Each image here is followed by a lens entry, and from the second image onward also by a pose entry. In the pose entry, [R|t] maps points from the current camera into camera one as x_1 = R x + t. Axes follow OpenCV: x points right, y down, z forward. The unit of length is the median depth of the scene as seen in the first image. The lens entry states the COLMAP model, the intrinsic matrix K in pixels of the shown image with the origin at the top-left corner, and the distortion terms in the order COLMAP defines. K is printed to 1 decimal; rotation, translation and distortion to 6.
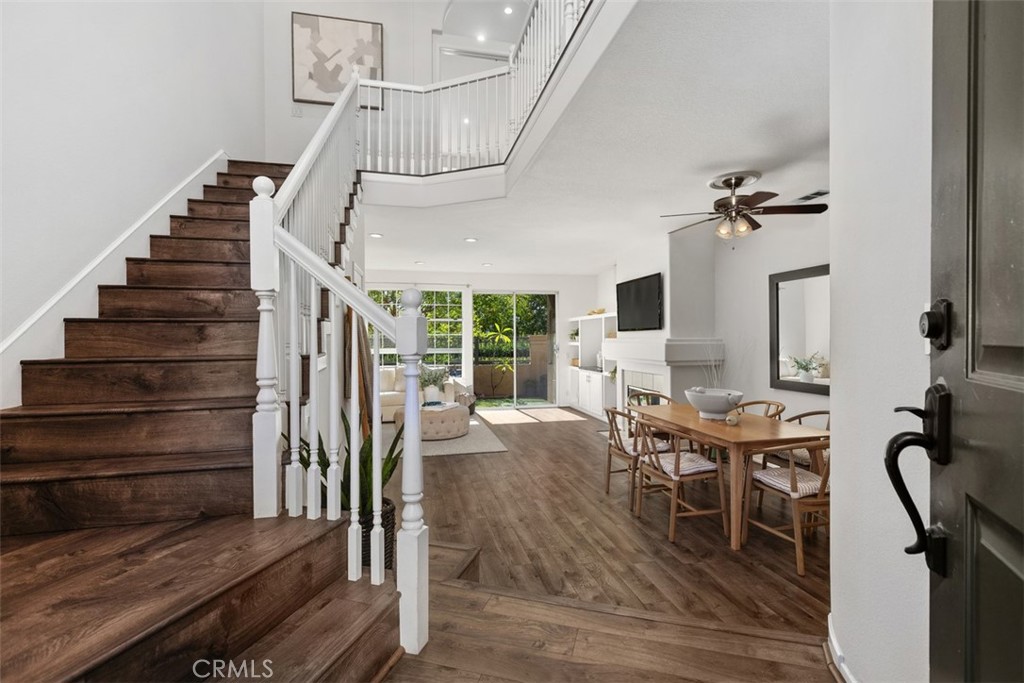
lens RADIAL K [[459.4, 0, 511.9], [0, 459.4, 333.4], [0, 0, 1]] dist [-0.001075, 0.000816]
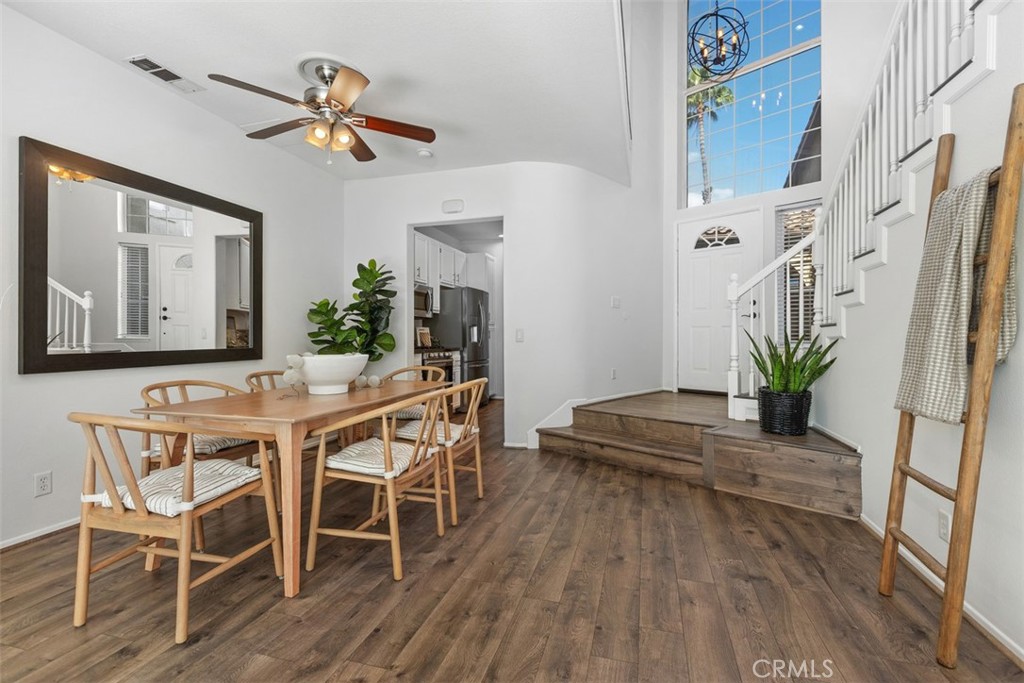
lens RADIAL K [[459.4, 0, 515.6], [0, 459.4, 333.4], [0, 0, 1]] dist [-0.001075, 0.000816]
pose [[-0.879515, 0.004670, 0.475849, -0.109824], [-0.001889, 0.999910, -0.013306, 0.082271], [-0.475868, -0.012601, -0.879427, 1.170209]]
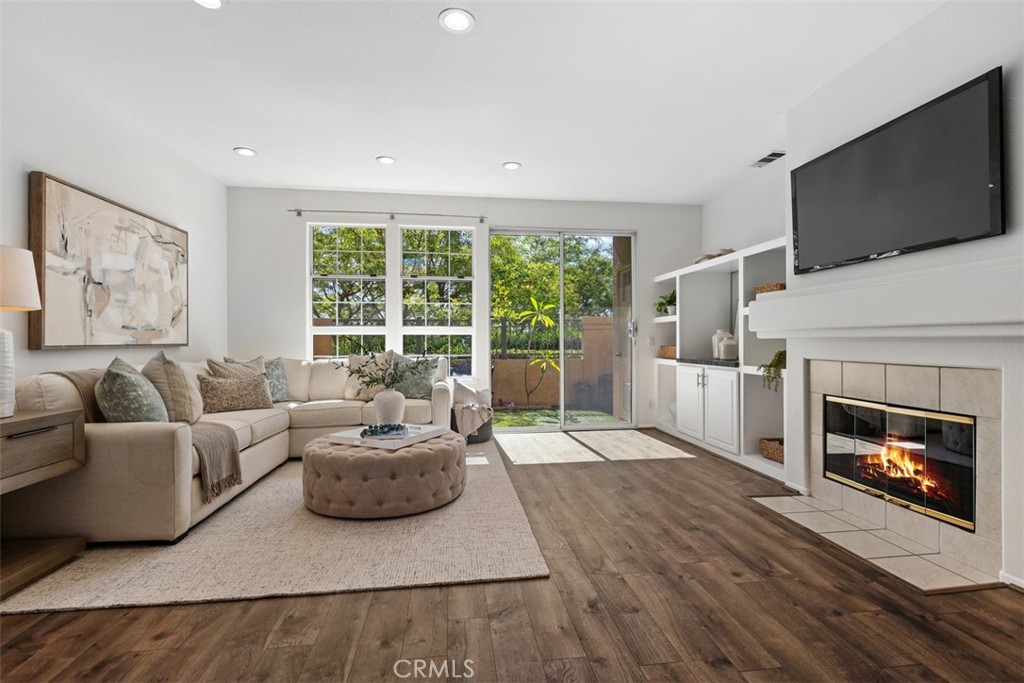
lens RADIAL K [[472.2, 0, 514.8], [0, 472.2, 336.7], [0, 0, 1]] dist [-0.005444, 0.000395]
pose [[0.996569, 0.000295, -0.082768, -0.006335], [-0.000169, 0.999999, 0.001529, 0.079643], [0.082769, -0.001510, 0.996568, 0.739261]]
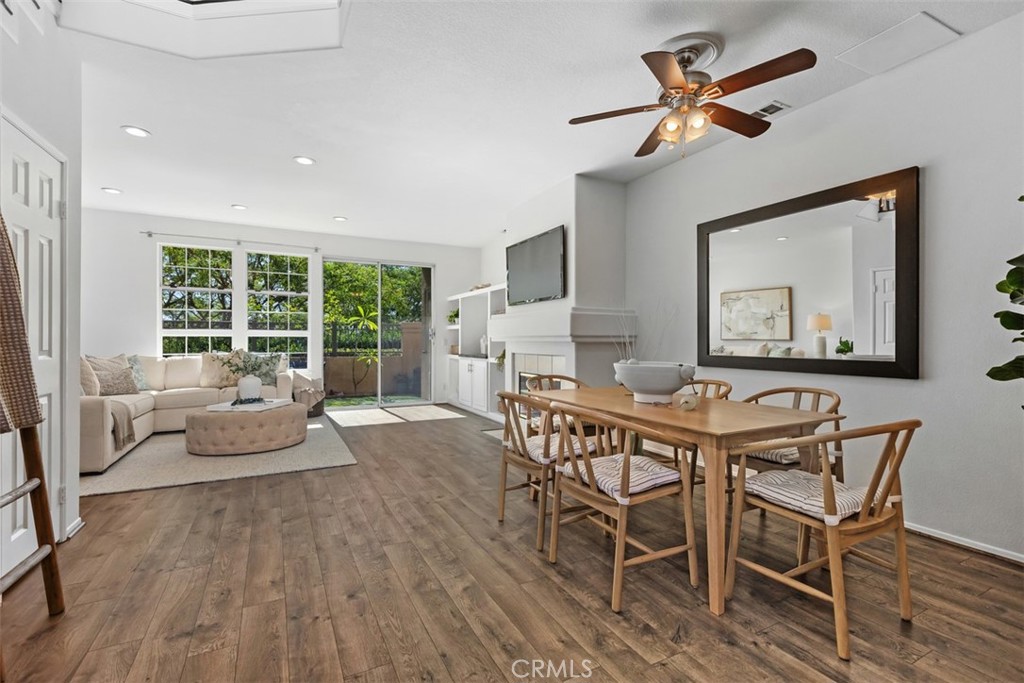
lens RADIAL K [[459.4, 0, 514.1], [0, 459.4, 343.3], [0, 0, 1]] dist [-0.001075, 0.000816]
pose [[0.965392, 0.004141, 0.260770, 0.045506], [-0.008195, 0.999862, 0.014459, 0.070454], [-0.260674, -0.016096, 0.965293, 0.310829]]
